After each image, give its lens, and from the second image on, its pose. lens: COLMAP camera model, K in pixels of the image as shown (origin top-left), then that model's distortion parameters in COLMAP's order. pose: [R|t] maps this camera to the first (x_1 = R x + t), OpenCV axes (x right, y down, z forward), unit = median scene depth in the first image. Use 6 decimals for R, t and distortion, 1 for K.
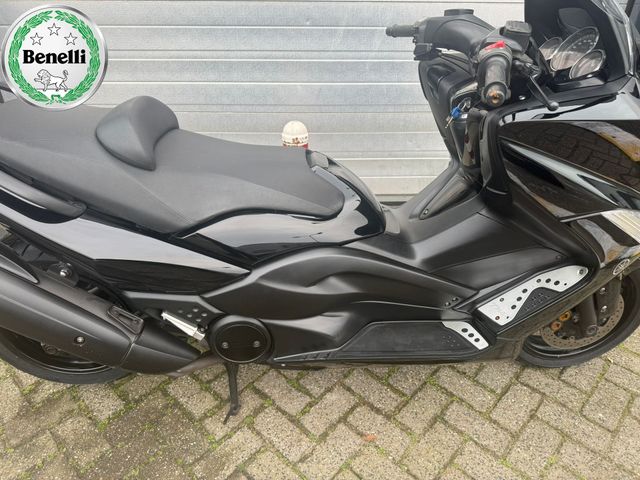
lens RADIAL K [[454.9, 0, 316.5], [0, 454.9, 240.3], [0, 0, 1]] dist [0.015485, -0.027080]
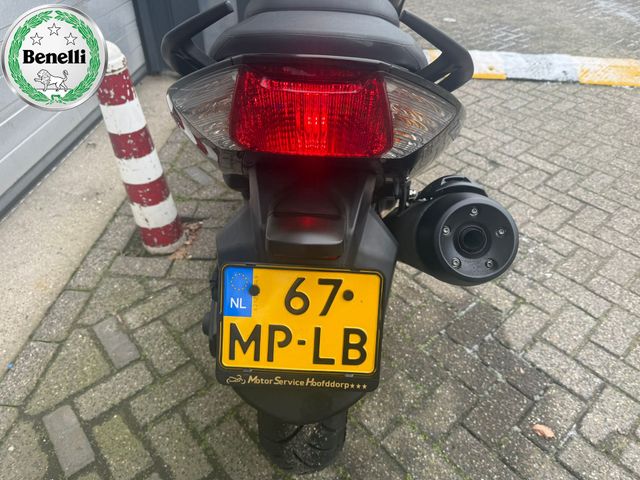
lens RADIAL K [[454.9, 0, 321.5], [0, 454.9, 240.5], [0, 0, 1]] dist [0.015485, -0.027080]
pose [[0.089396, -0.639371, 0.763684, -0.946763], [0.504759, 0.690079, 0.518661, -0.294844], [-0.858619, 0.339110, 0.384419, 0.625110]]
